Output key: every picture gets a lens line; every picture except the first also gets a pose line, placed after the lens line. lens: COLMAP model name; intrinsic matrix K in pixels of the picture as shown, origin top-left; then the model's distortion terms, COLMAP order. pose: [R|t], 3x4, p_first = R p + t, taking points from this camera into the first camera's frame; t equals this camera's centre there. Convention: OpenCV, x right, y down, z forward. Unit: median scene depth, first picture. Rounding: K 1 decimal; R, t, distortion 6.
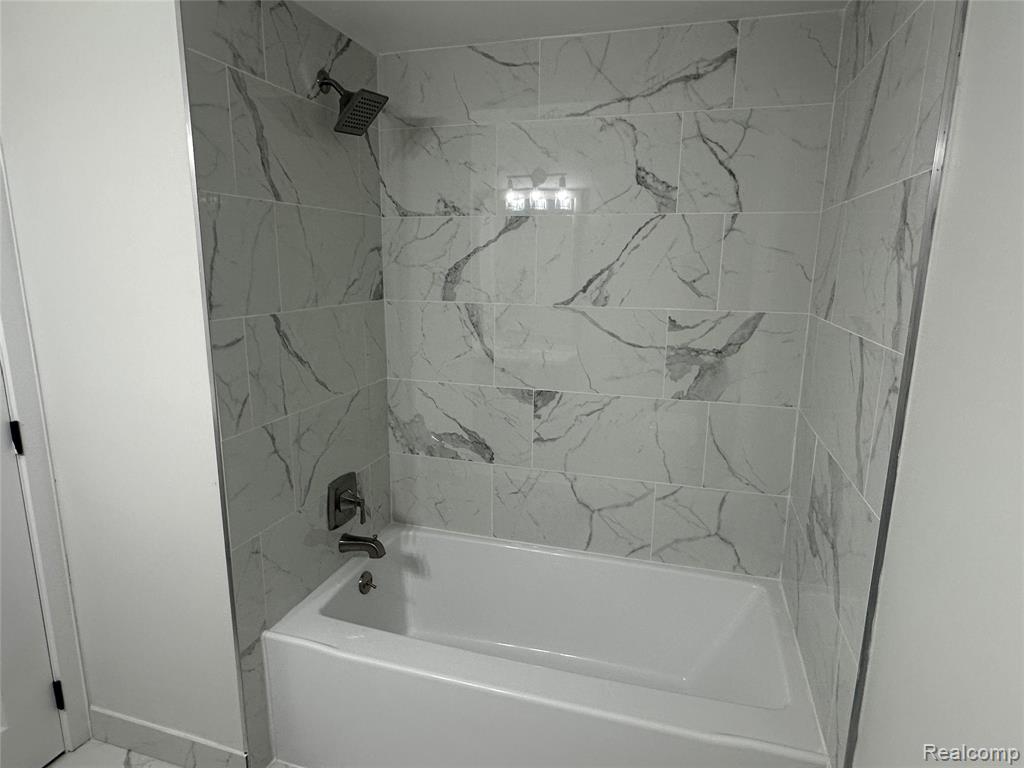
lens RADIAL K [[597.5, 0, 512.5], [0, 597.5, 383.5], [0, 0, 1]] dist [-0.003237, -0.003521]
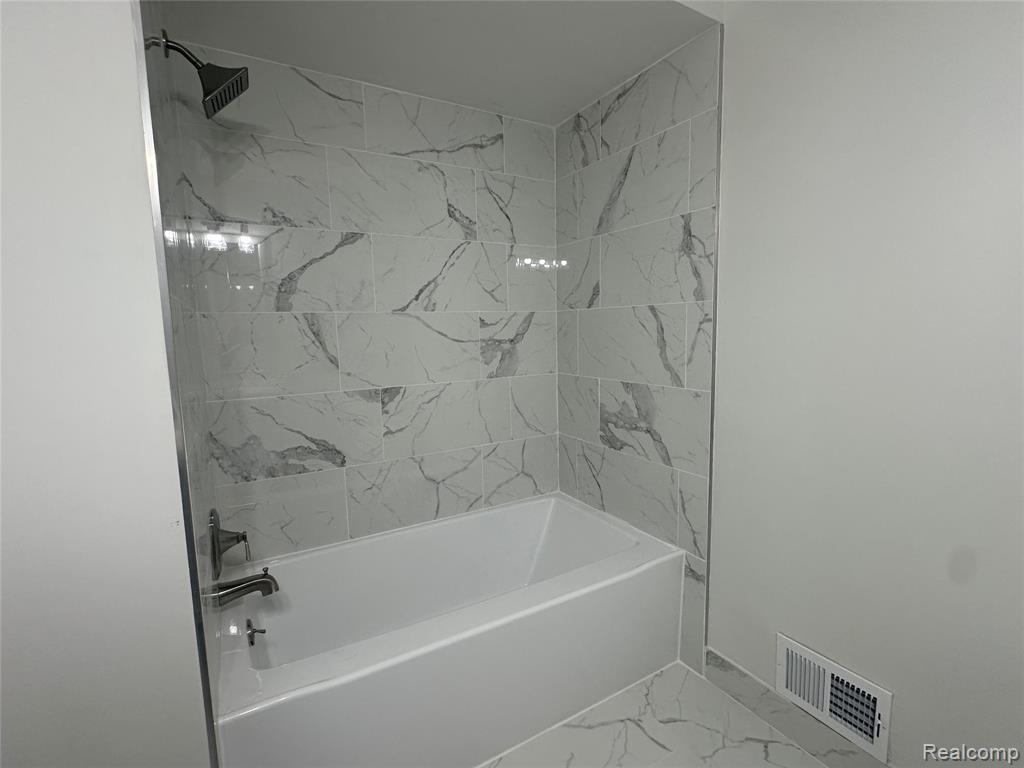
lens RADIAL K [[482.0, 0, 512.4], [0, 482.0, 381.5], [0, 0, 1]] dist [-0.002762, -0.000973]
pose [[0.674967, -0.107733, 0.729941, -0.472028], [0.177703, 0.983899, -0.019104, 0.061478], [-0.716129, 0.142607, 0.683244, 0.215855]]
